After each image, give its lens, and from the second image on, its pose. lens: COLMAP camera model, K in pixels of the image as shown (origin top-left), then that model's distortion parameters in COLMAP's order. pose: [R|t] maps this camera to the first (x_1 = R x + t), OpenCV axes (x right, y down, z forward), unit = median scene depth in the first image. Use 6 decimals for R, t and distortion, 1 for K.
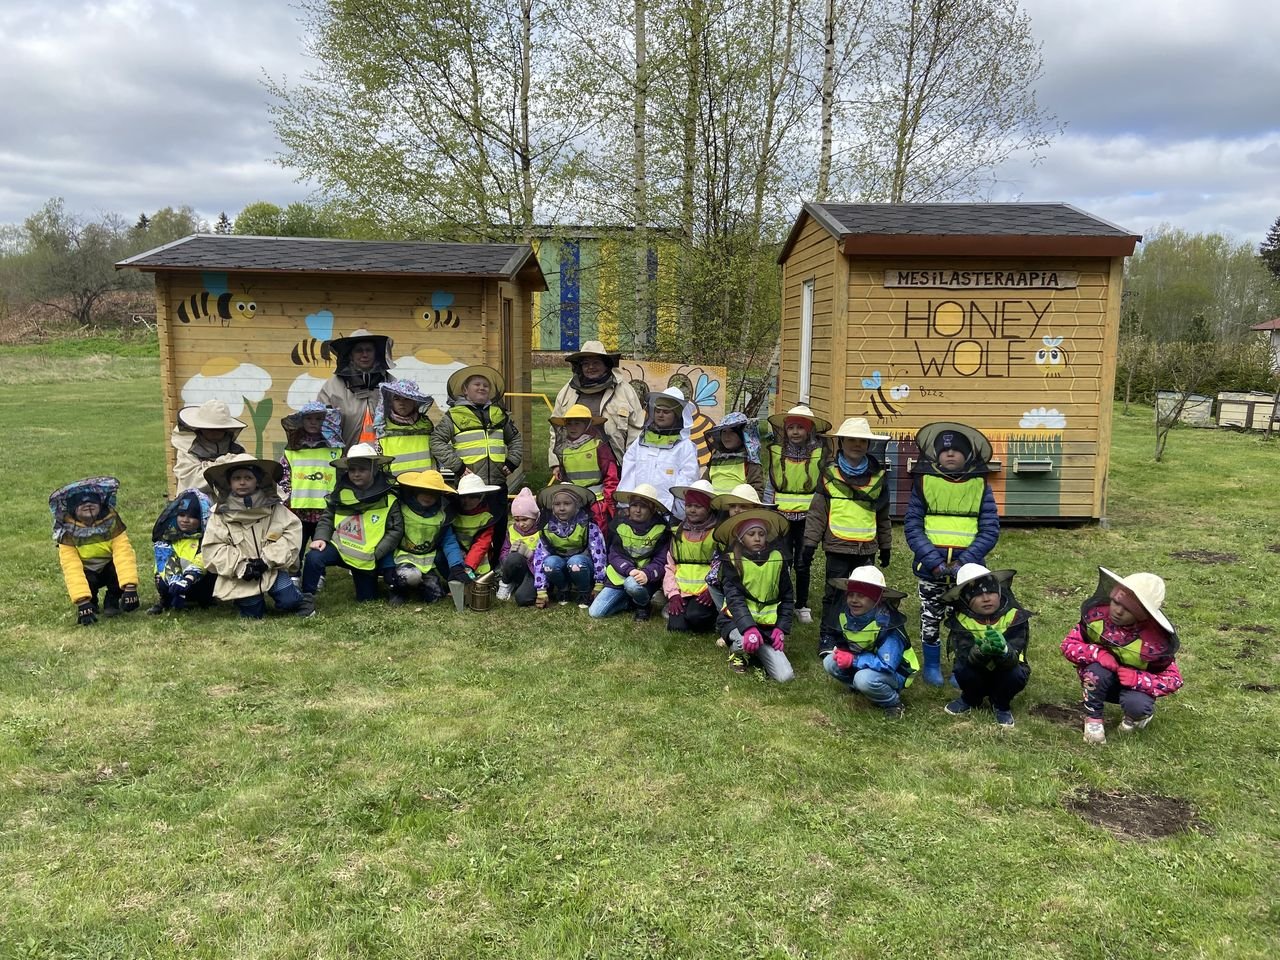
lens RADIAL K [[959.8, 0, 639.0], [0, 959.8, 464.1], [0, 0, 1]] dist [0.125744, -0.163835]
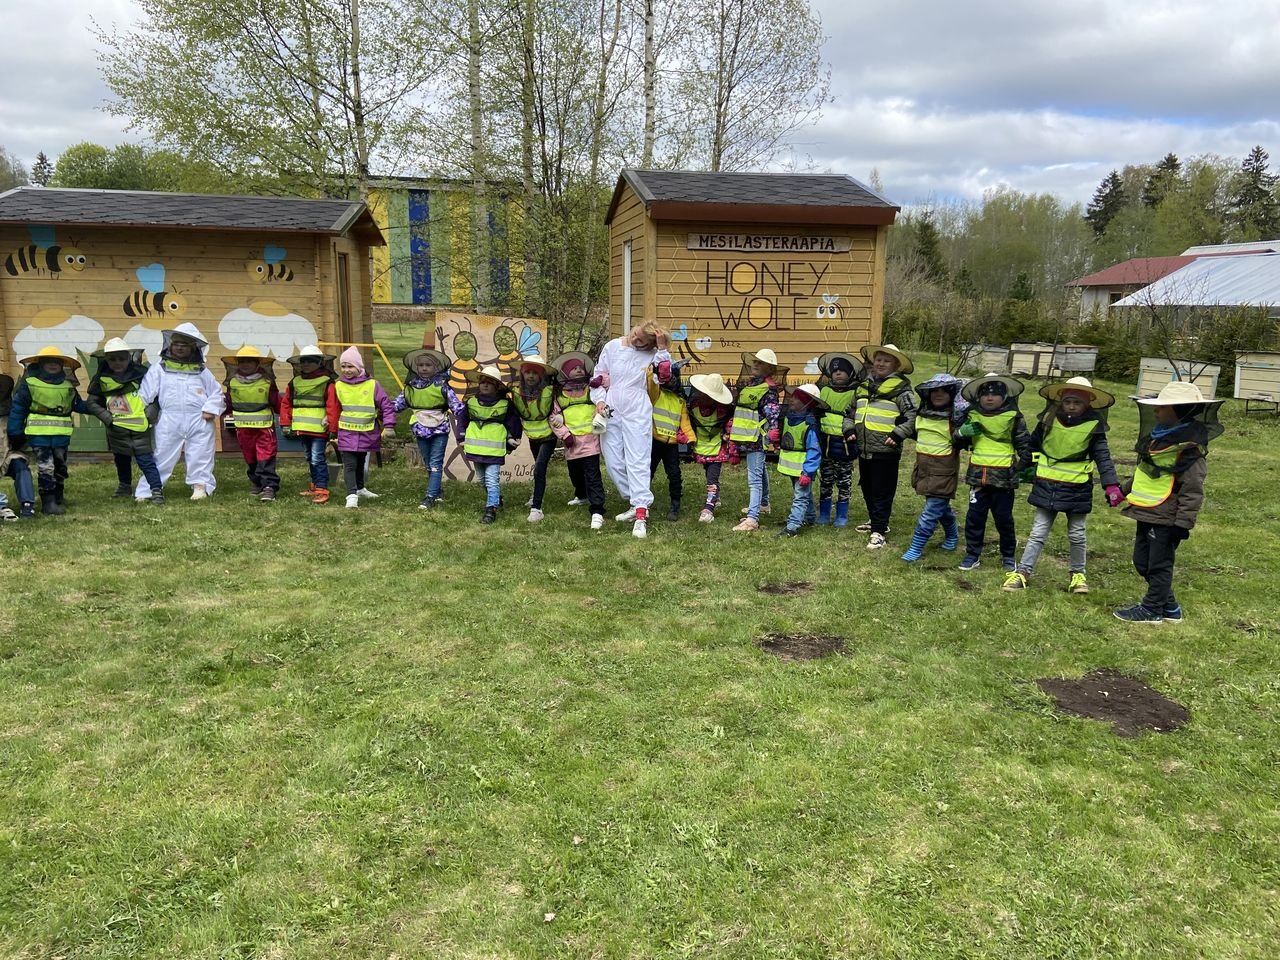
lens RADIAL K [[959.8, 0, 647.3], [0, 959.8, 476.8], [0, 0, 1]] dist [0.125744, -0.163835]
pose [[0.989959, -0.023060, 0.139462, 0.043079], [0.014887, 0.998125, 0.059371, 0.014283], [-0.140570, -0.056699, 0.988446, -0.116820]]
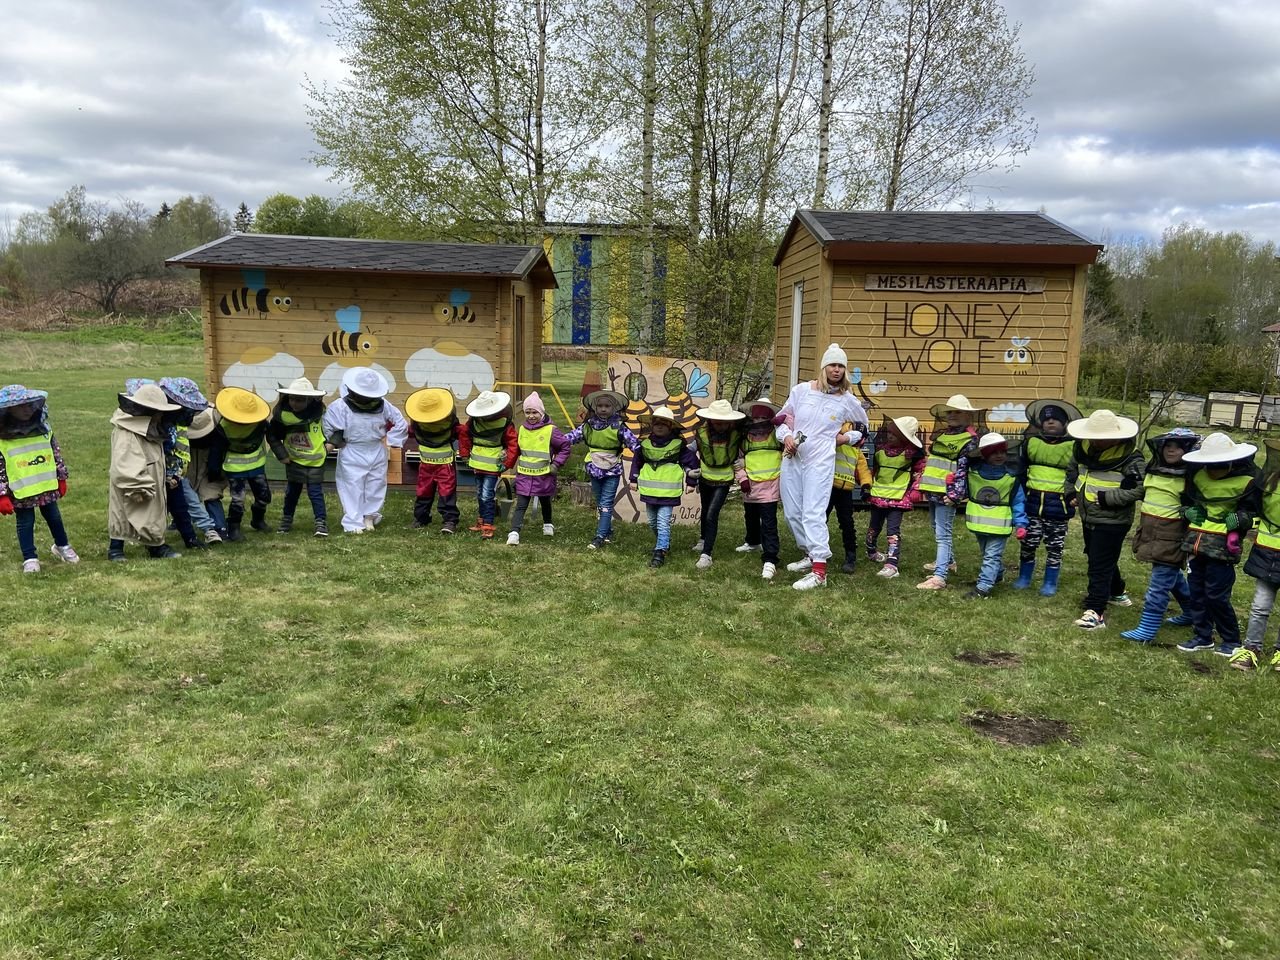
lens RADIAL K [[959.8, 0, 634.3], [0, 959.8, 467.3], [0, 0, 1]] dist [0.125744, -0.163835]
pose [[0.999731, 0.014811, -0.017849, 0.016322], [-0.014641, 0.999847, 0.009620, 0.009566], [0.017988, -0.009356, 0.999794, -0.091812]]
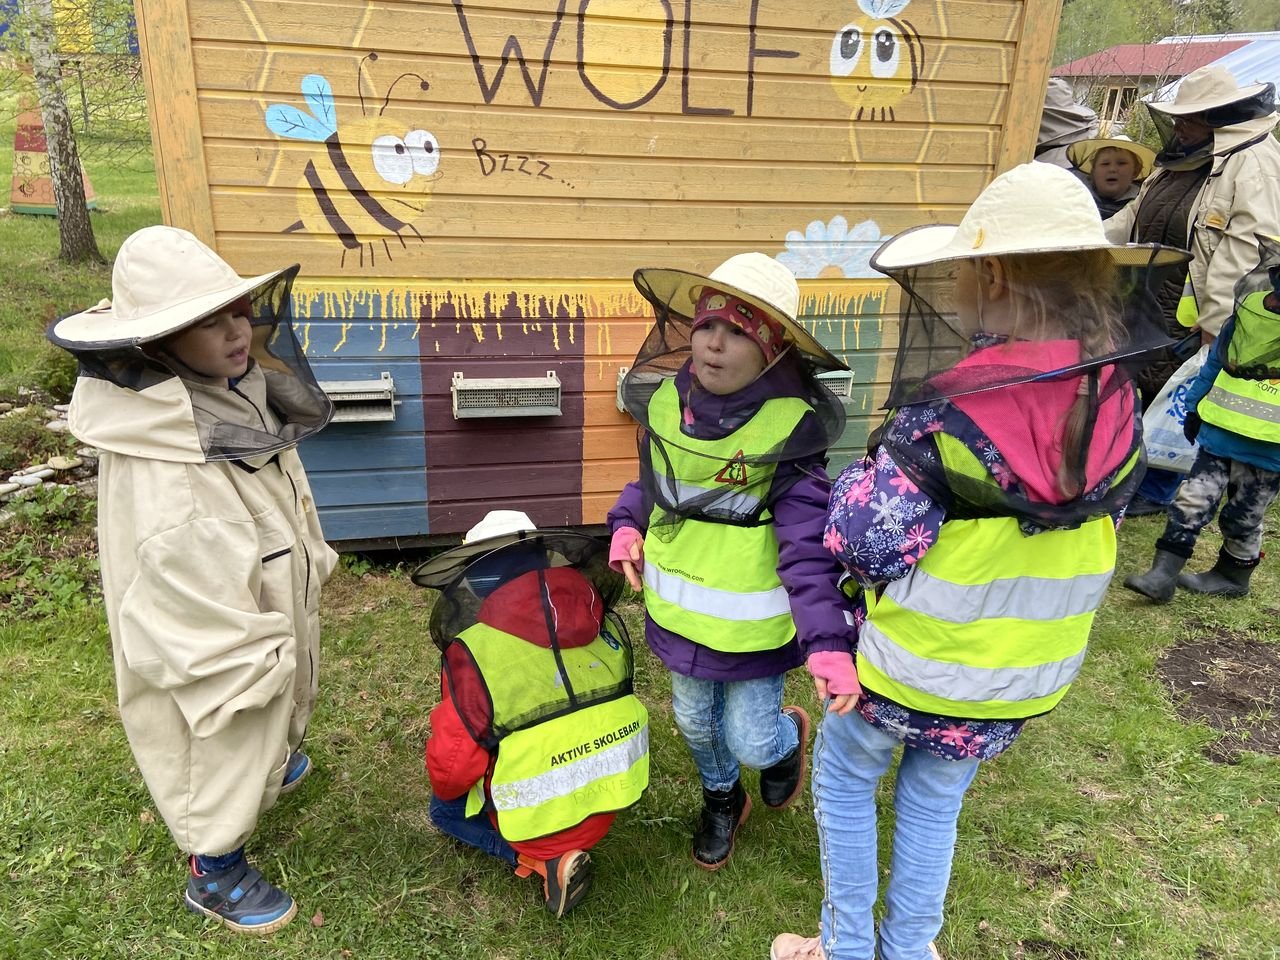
lens RADIAL K [[959.8, 0, 635.7], [0, 959.8, 480.7], [0, 0, 1]] dist [0.125744, -0.163835]
pose [[0.977203, -0.045354, 0.207406, 0.272170], [-0.008543, 0.967724, 0.251868, -0.054294], [-0.212135, -0.247898, 0.945275, 0.678659]]
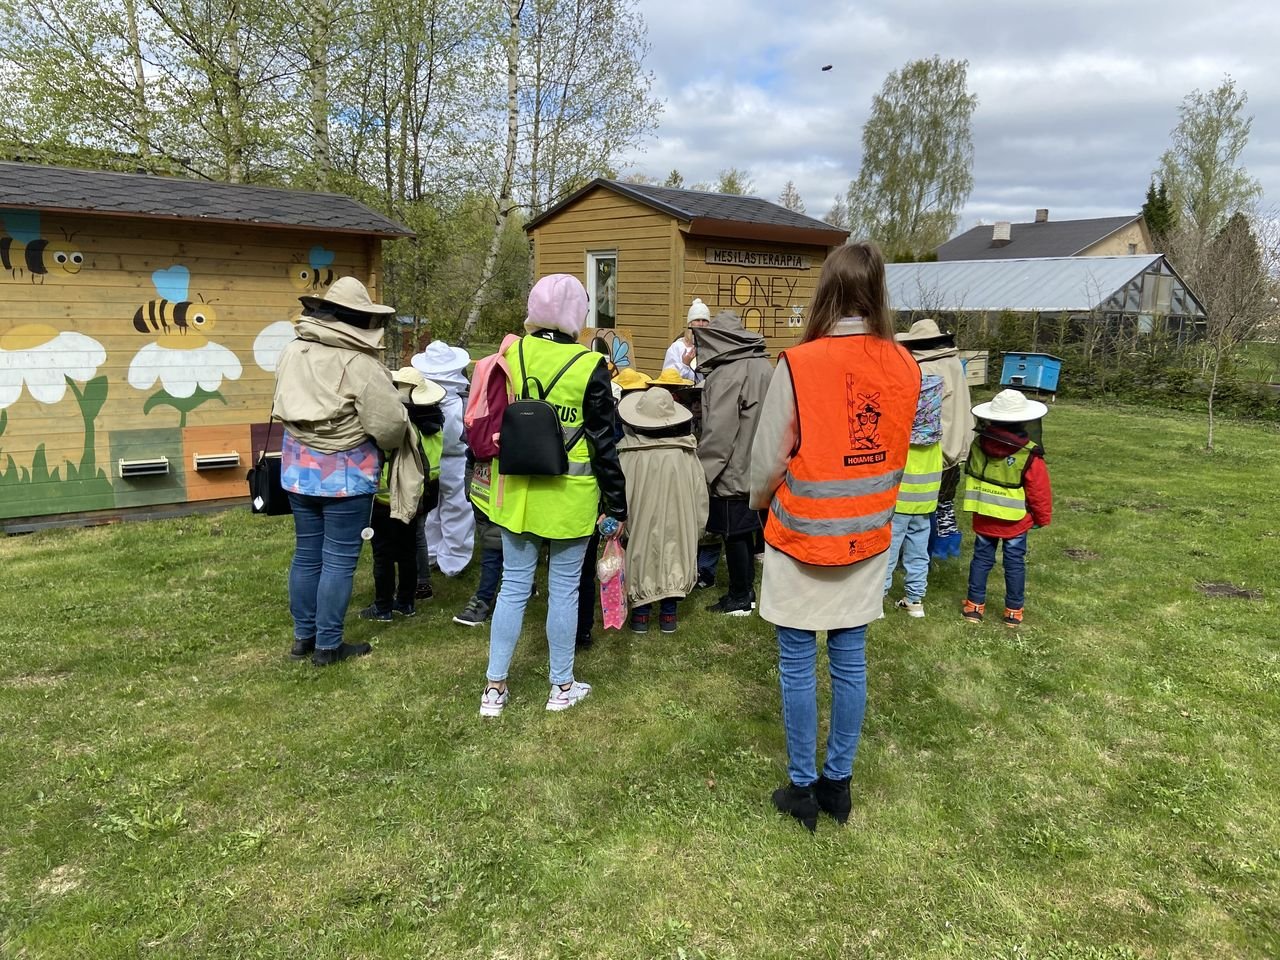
lens RADIAL K [[959.8, 0, 647.5], [0, 959.8, 468.4], [0, 0, 1]] dist [0.125744, -0.163835]
pose [[0.780591, -0.098998, 0.617153, -0.552616], [0.064043, 0.994848, 0.078581, -0.028470], [-0.621753, -0.021816, 0.782910, 0.109346]]
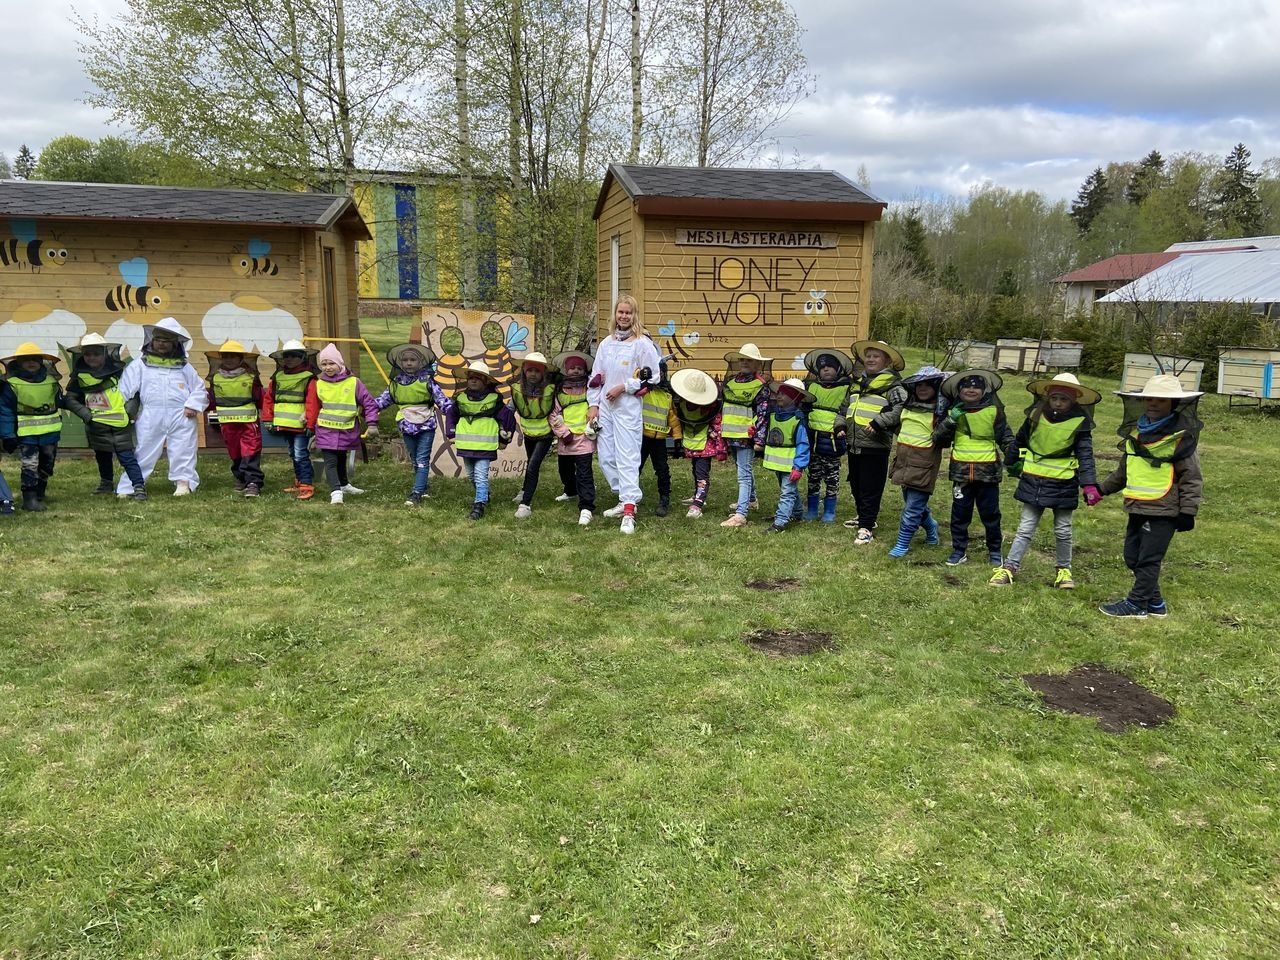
lens RADIAL K [[959.8, 0, 650.0], [0, 959.8, 470.8], [0, 0, 1]] dist [0.125744, -0.163835]
pose [[0.987782, -0.023773, 0.154017, 0.043983], [0.014902, 0.998176, 0.058497, 0.013770], [-0.155126, -0.055488, 0.986335, -0.114828]]
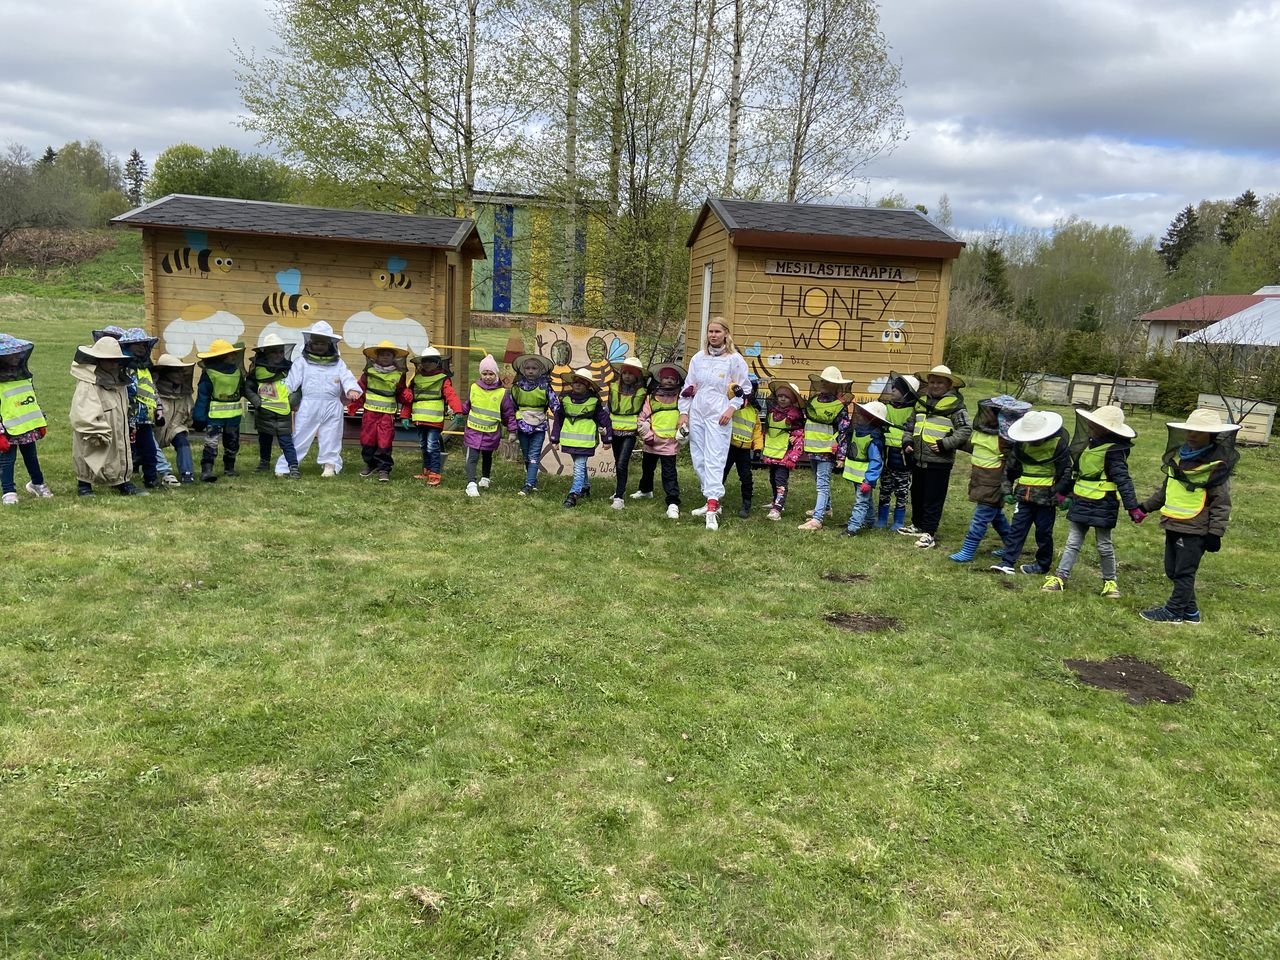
lens RADIAL K [[959.8, 0, 647.6], [0, 959.8, 466.3], [0, 0, 1]] dist [0.125744, -0.163835]
pose [[0.995697, 0.031400, 0.087188, 0.005263], [-0.034627, 0.998761, 0.035754, 0.022855], [-0.085957, -0.038619, 0.995550, -0.213031]]
